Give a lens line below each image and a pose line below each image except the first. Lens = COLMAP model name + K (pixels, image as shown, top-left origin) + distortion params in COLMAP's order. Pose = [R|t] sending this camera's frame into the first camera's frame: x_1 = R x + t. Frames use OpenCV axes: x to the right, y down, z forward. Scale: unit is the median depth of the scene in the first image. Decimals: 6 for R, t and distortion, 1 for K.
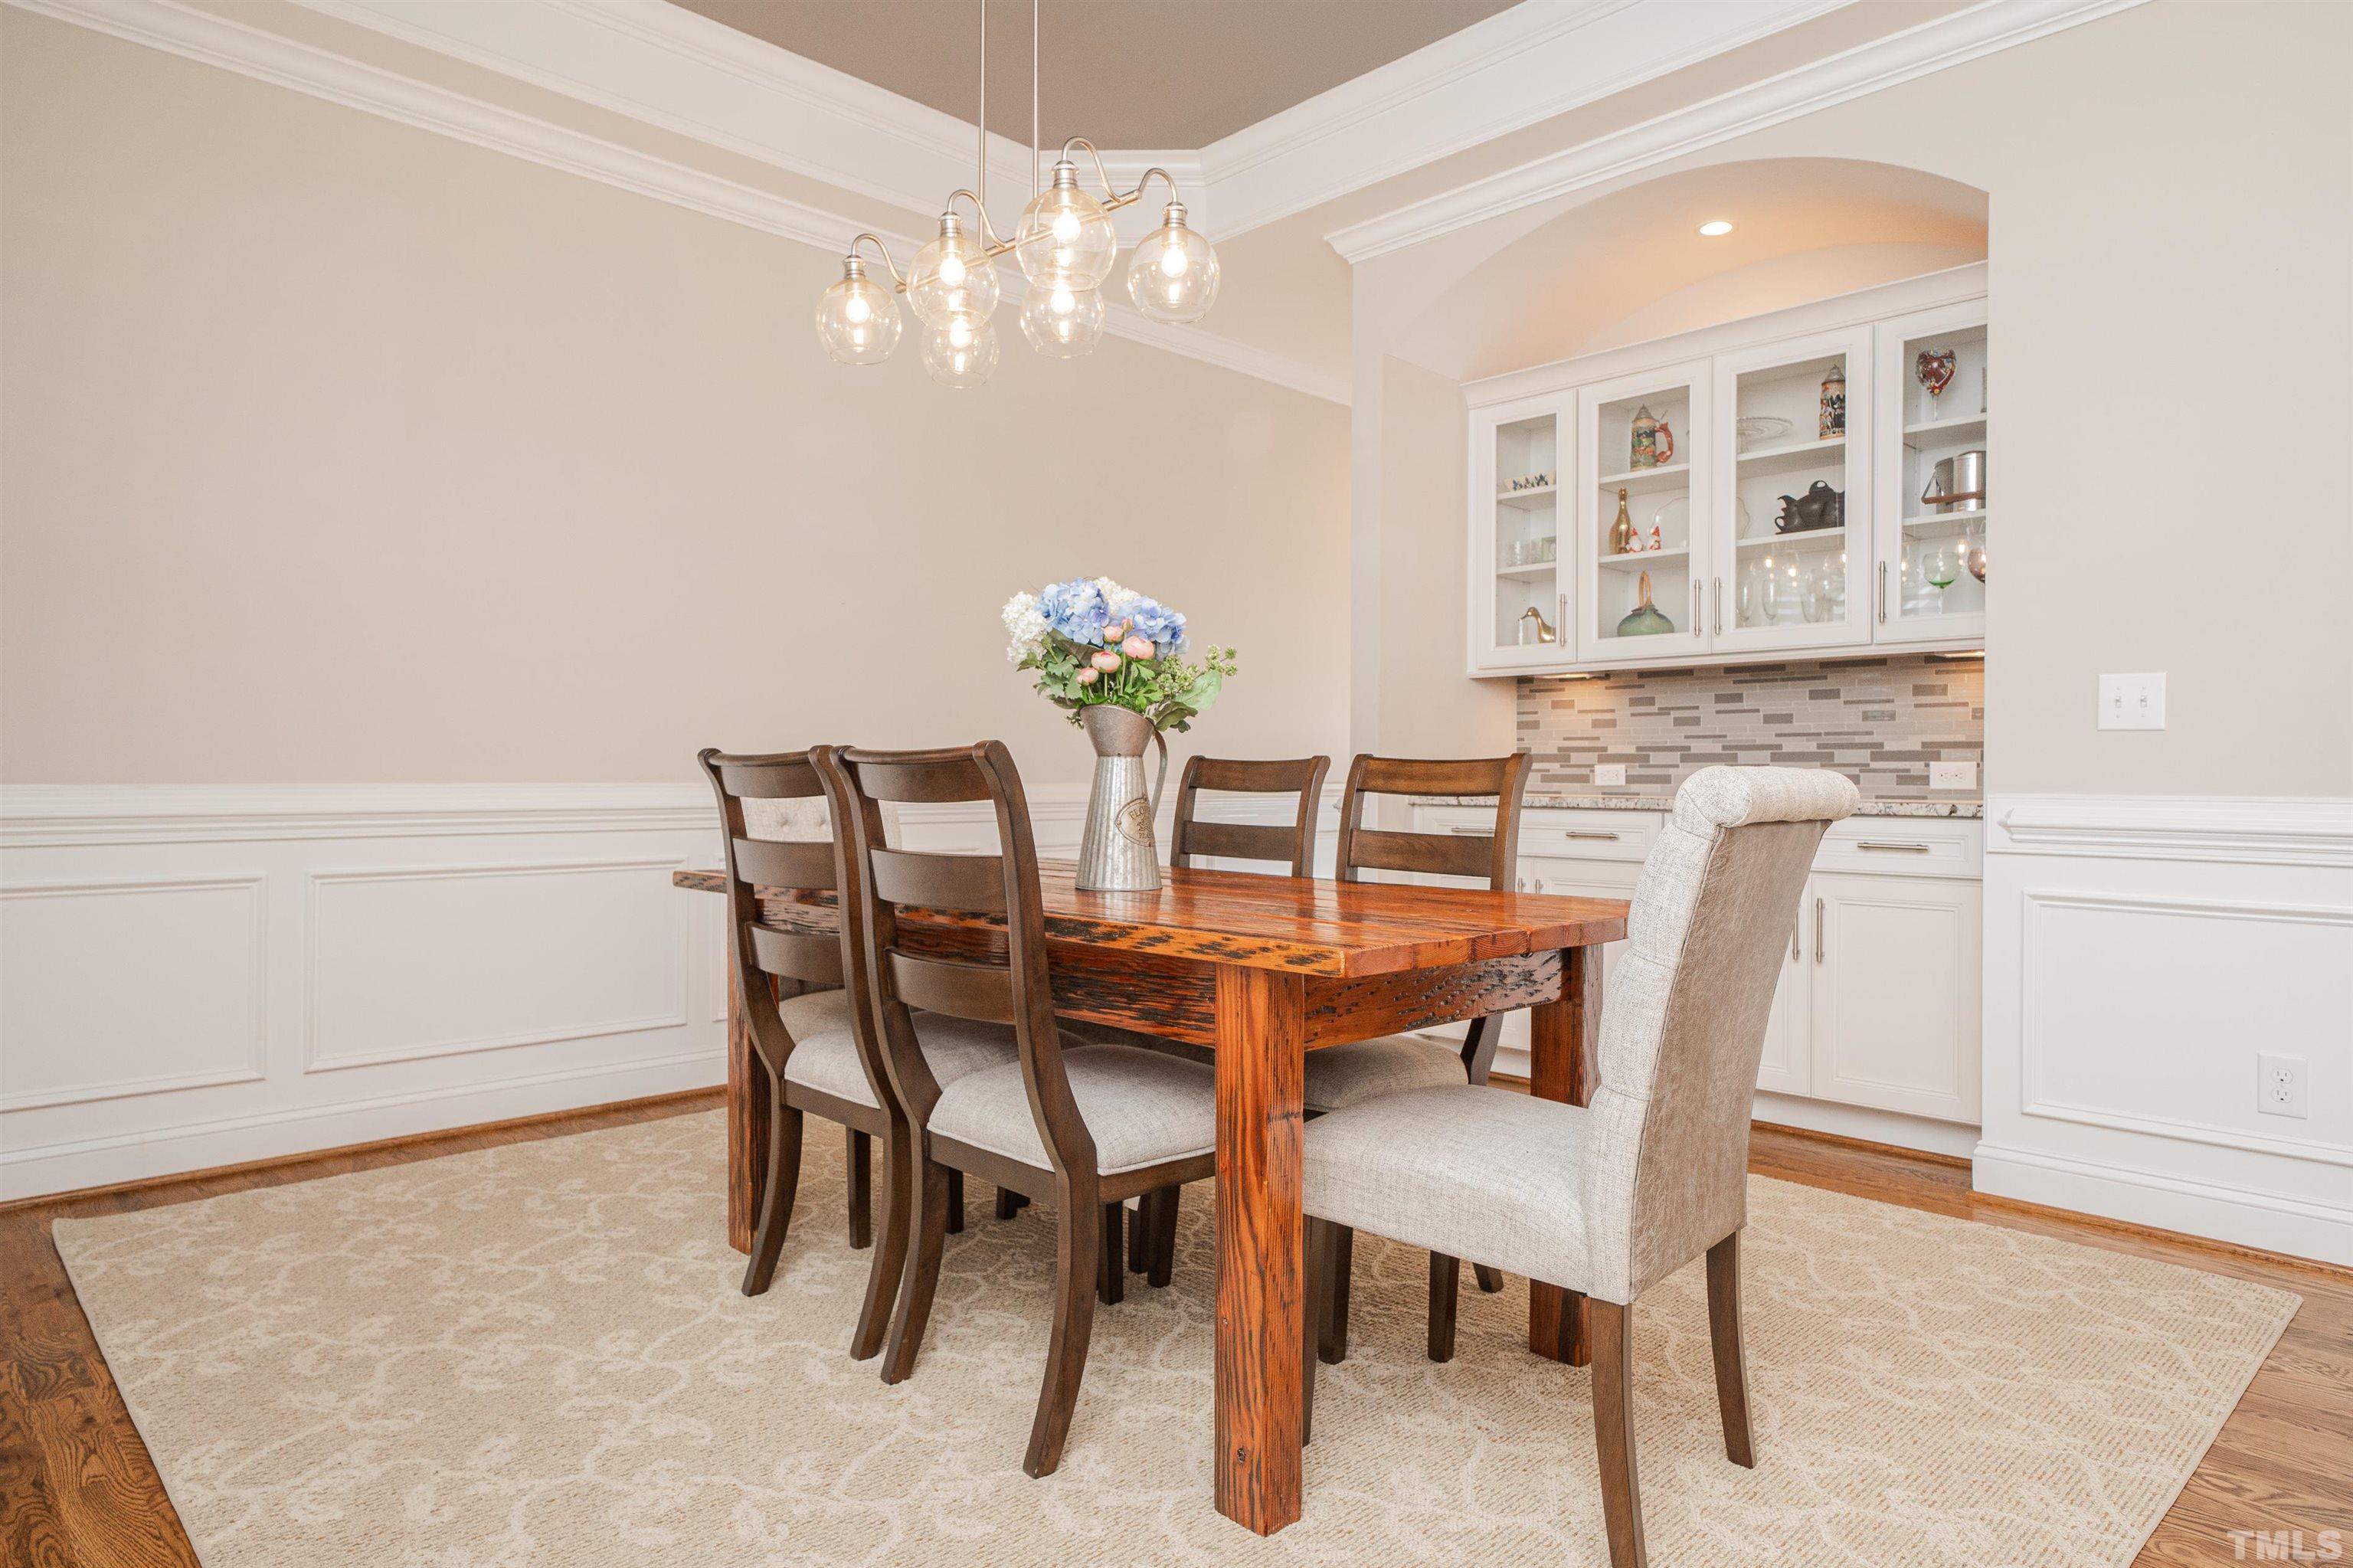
lens RADIAL K [[1422.8, 0, 1151.5], [0, 1422.8, 778.0], [0, 0, 1]] dist [0.006724, -0.000351]
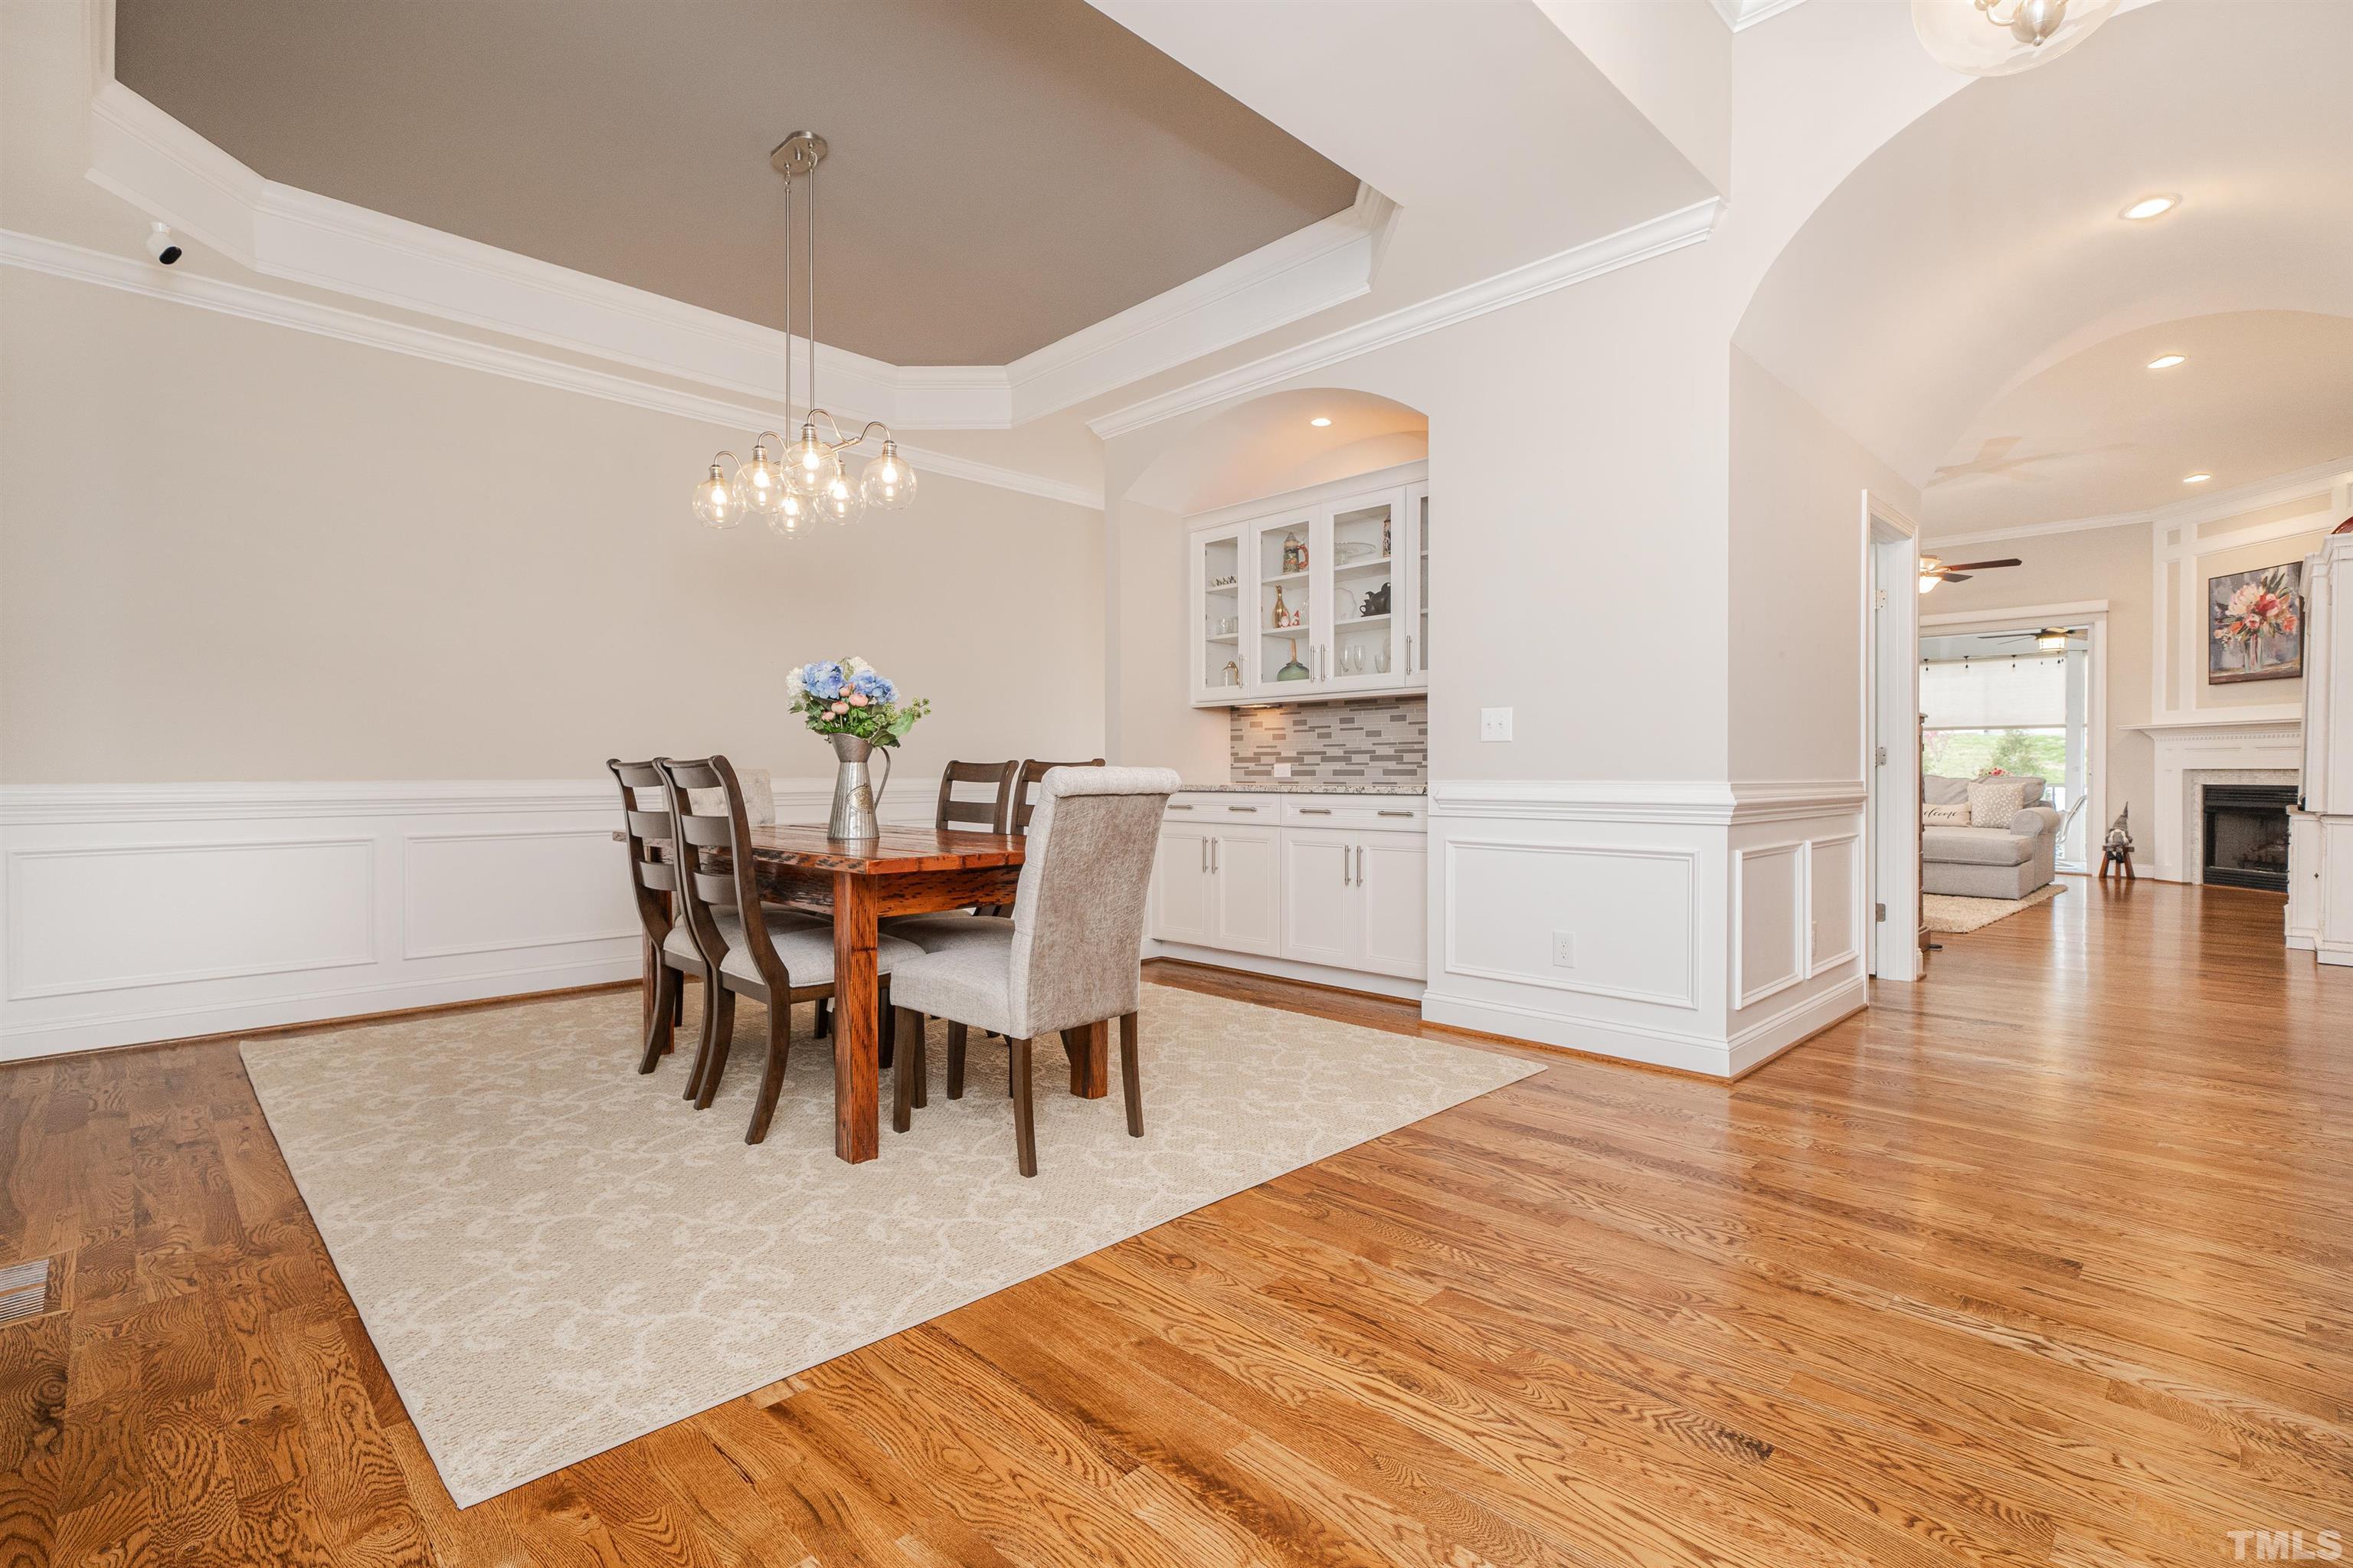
lens RADIAL K [[1104.0, 0, 1176.5], [0, 1104.0, 784.0], [0, 0, 1]] dist [0.003800, 0.000601]
pose [[0.999833, -0.007735, 0.016564, 0.323247], [0.007597, 0.999936, 0.008365, 0.003070], [-0.016627, -0.008238, 0.999828, -0.328897]]
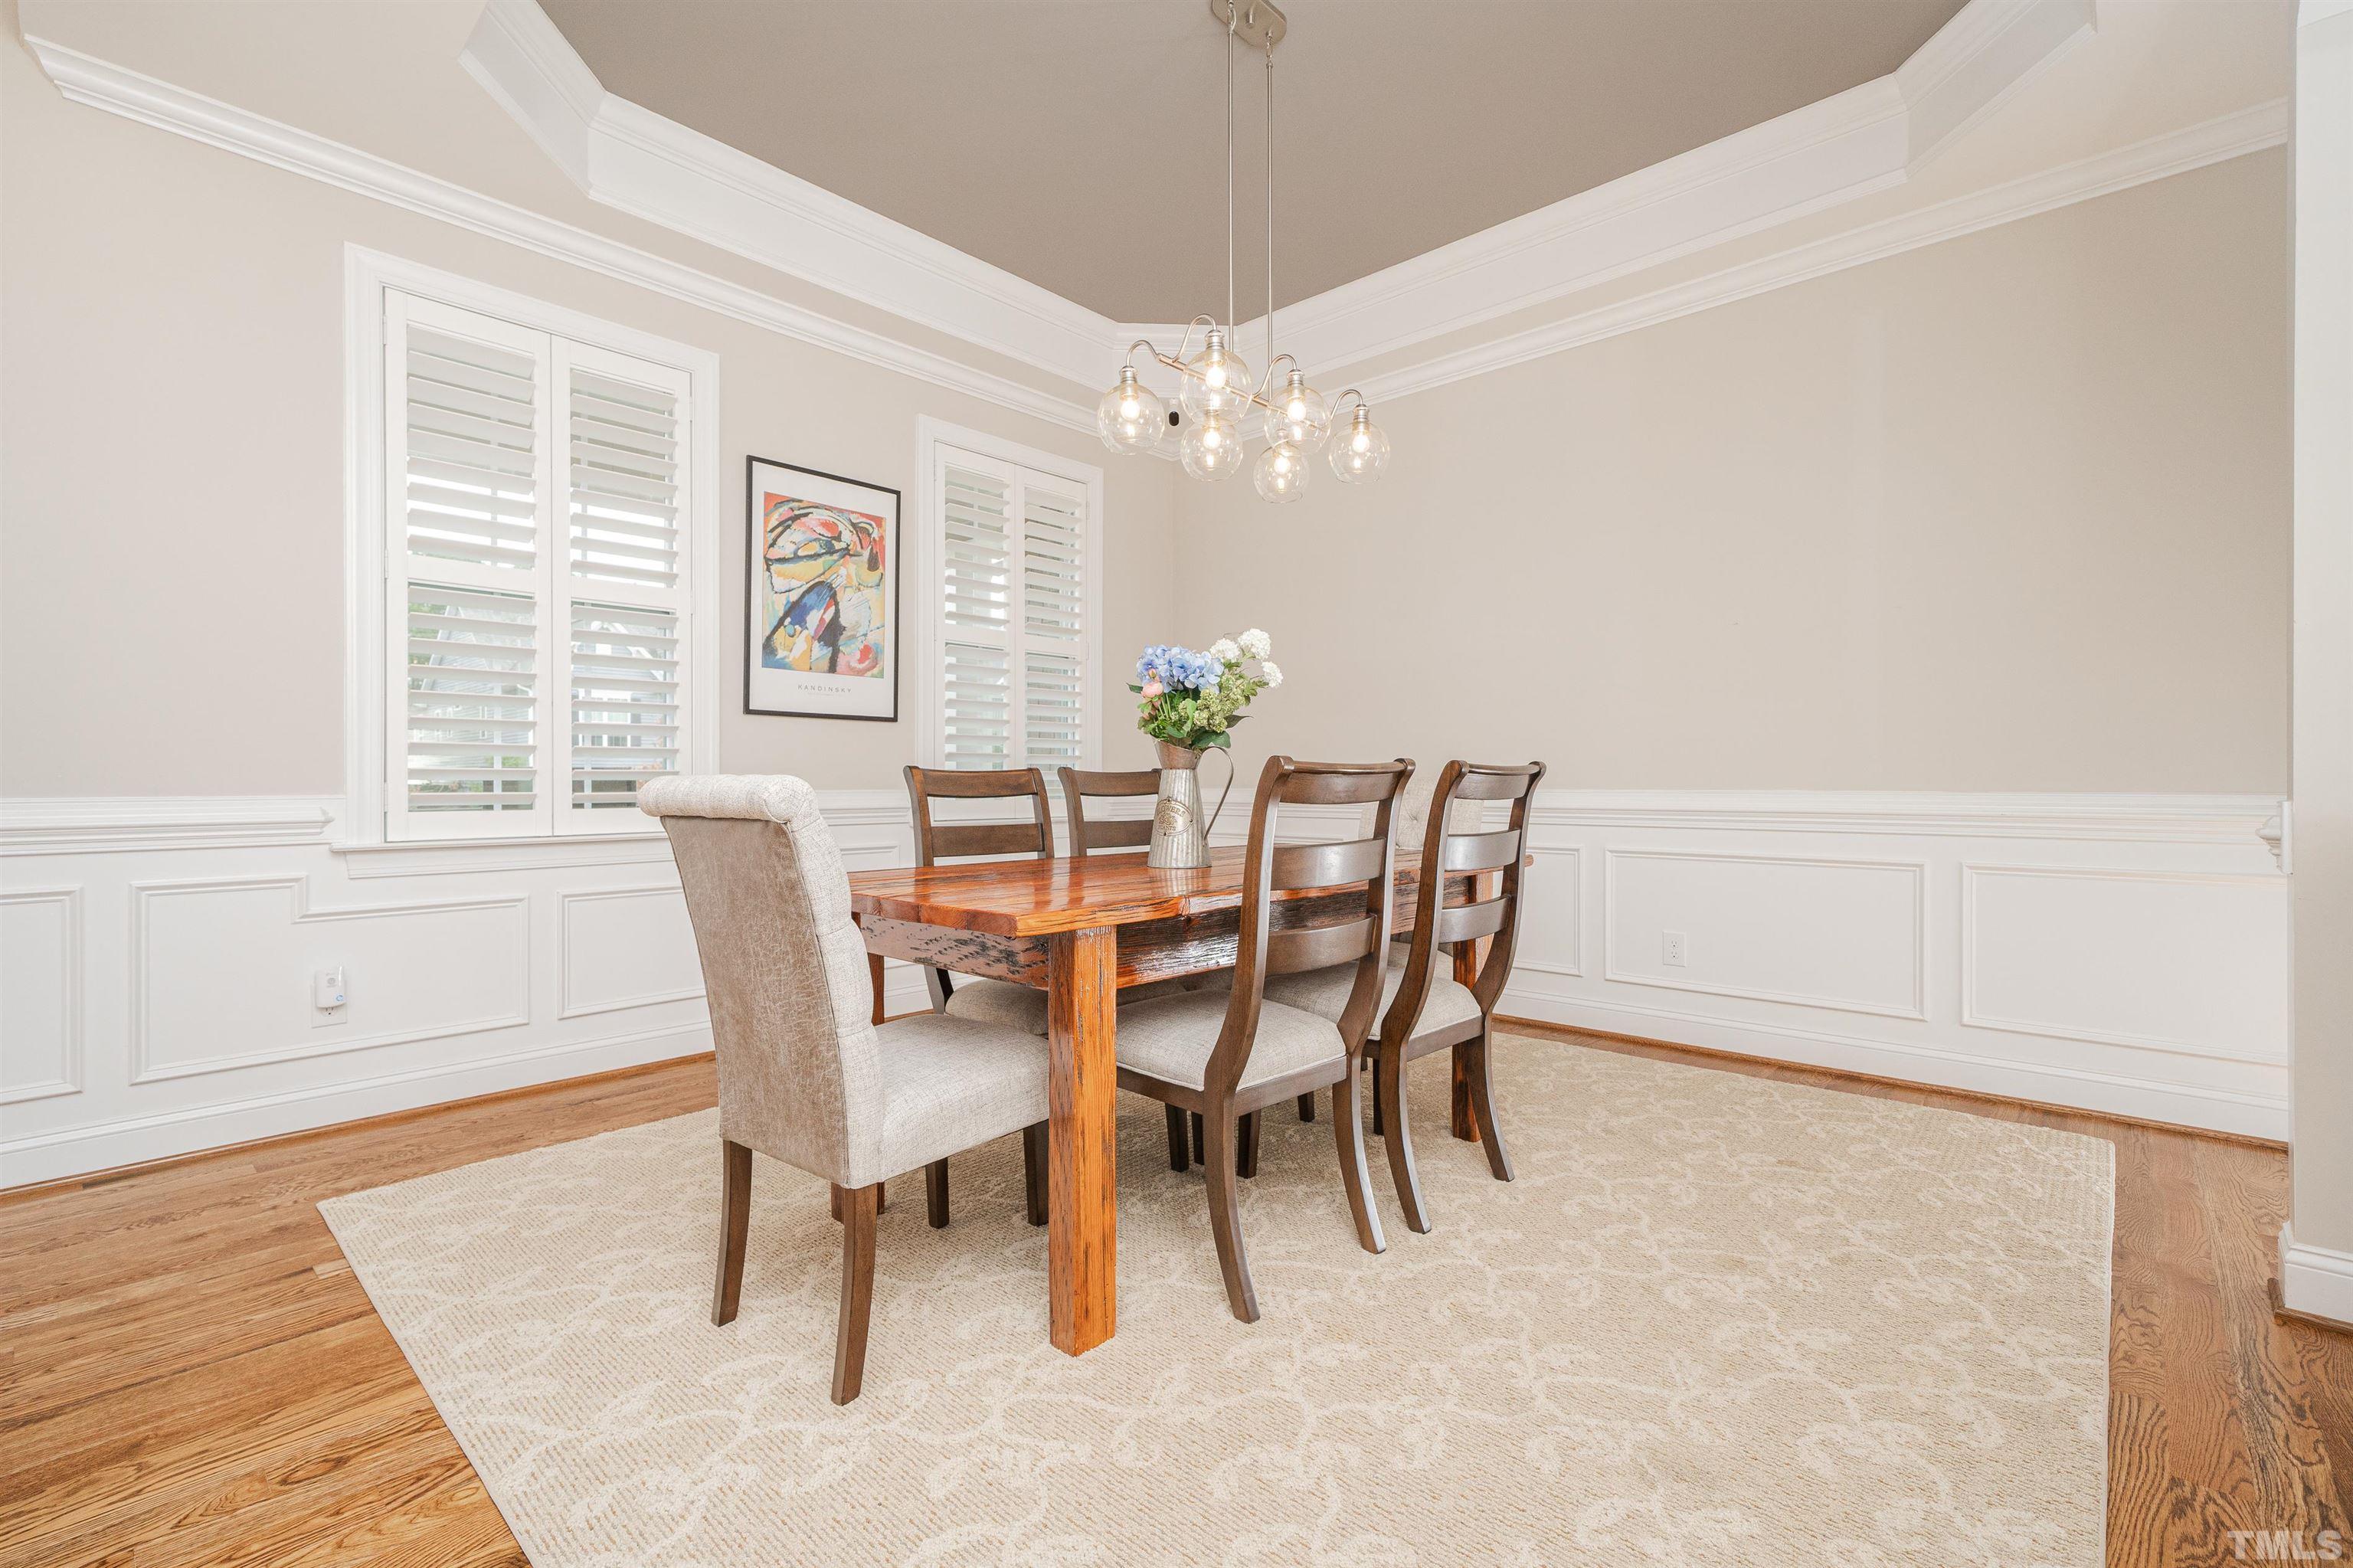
lens RADIAL K [[1044.6, 0, 1180.5], [0, 1044.6, 792.3], [0, 0, 1]] dist [0.002540, 0.000343]
pose [[0.052235, 0.003444, -0.998629, 0.896362], [0.000158, 0.999994, 0.003457, 0.003219], [0.998635, -0.000338, 0.052234, 0.877888]]
